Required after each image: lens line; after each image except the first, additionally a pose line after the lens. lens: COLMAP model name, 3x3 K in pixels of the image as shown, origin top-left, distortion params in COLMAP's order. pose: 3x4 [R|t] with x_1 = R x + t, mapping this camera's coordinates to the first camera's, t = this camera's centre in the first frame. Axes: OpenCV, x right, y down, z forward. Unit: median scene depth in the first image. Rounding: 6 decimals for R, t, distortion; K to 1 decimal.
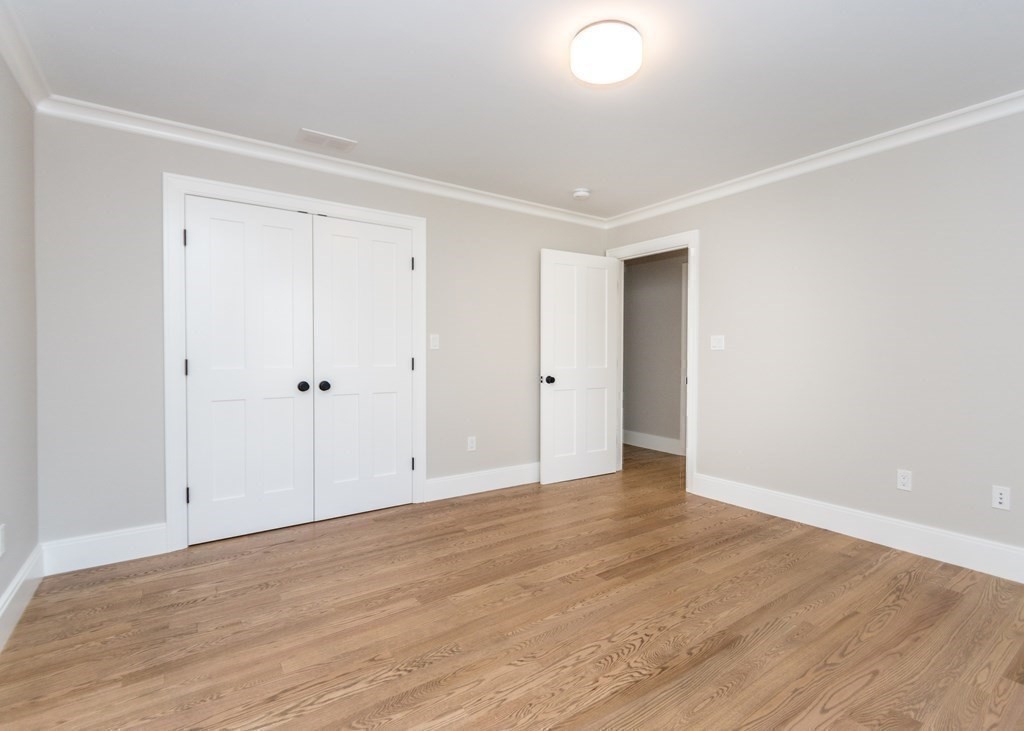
lens RADIAL K [[500.9, 0, 515.3], [0, 500.9, 362.6], [0, 0, 1]] dist [-0.001015, 0.000038]
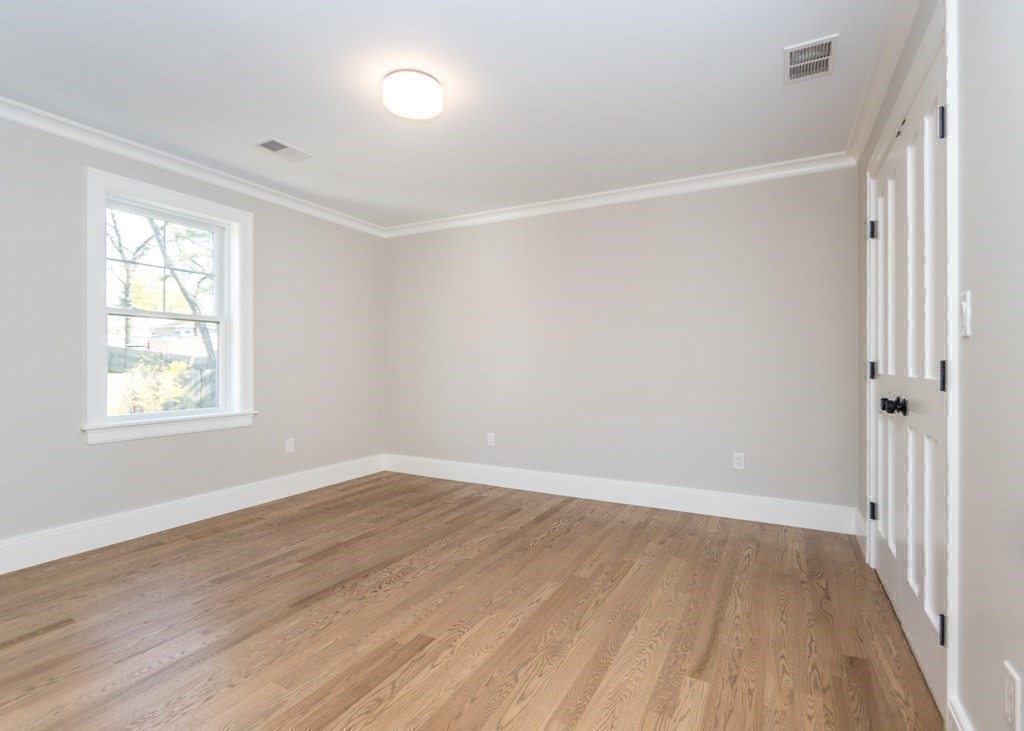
lens RADIAL K [[500.9, 0, 515.3], [0, 500.9, 361.2], [0, 0, 1]] dist [-0.001015, 0.000038]
pose [[-0.886809, -0.004008, -0.462119, 0.457258], [-0.013508, 0.999760, 0.017251, -0.024194], [0.461939, 0.021541, -0.886650, 1.928707]]
